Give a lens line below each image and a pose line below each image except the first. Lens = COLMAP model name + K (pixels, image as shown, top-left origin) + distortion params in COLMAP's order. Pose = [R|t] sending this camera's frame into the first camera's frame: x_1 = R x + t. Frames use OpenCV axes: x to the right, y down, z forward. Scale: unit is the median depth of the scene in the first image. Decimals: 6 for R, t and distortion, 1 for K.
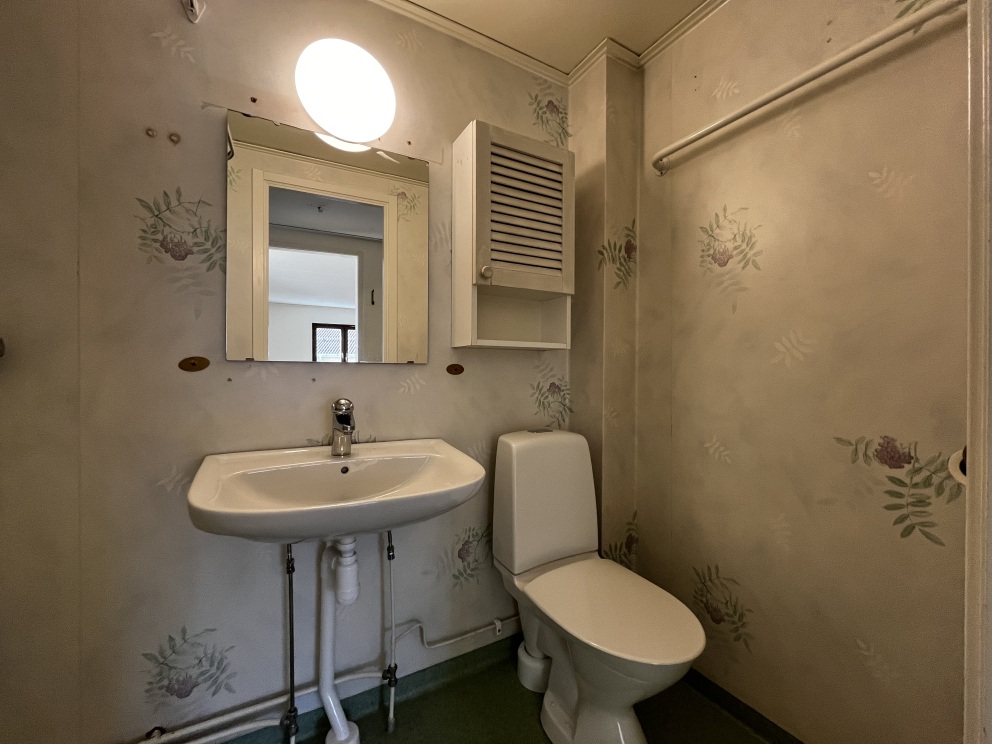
lens RADIAL K [[400.6, 0, 494.7], [0, 400.6, 373.0], [0, 0, 1]] dist [-0.003949, -0.000162]
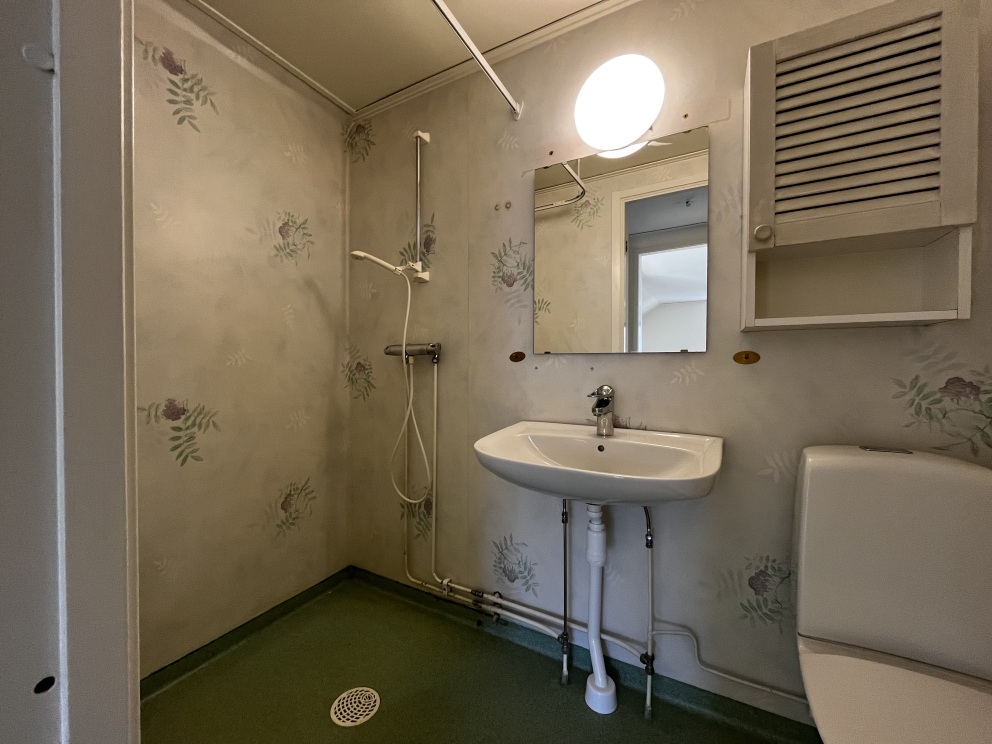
lens RADIAL K [[400.6, 0, 493.4], [0, 400.6, 370.9], [0, 0, 1]] dist [-0.003949, -0.000162]
pose [[0.527084, 0.008266, -0.849773, 0.380549], [-0.004278, 0.999966, 0.007074, 0.016972], [0.849803, -0.000093, 0.527101, 0.138623]]
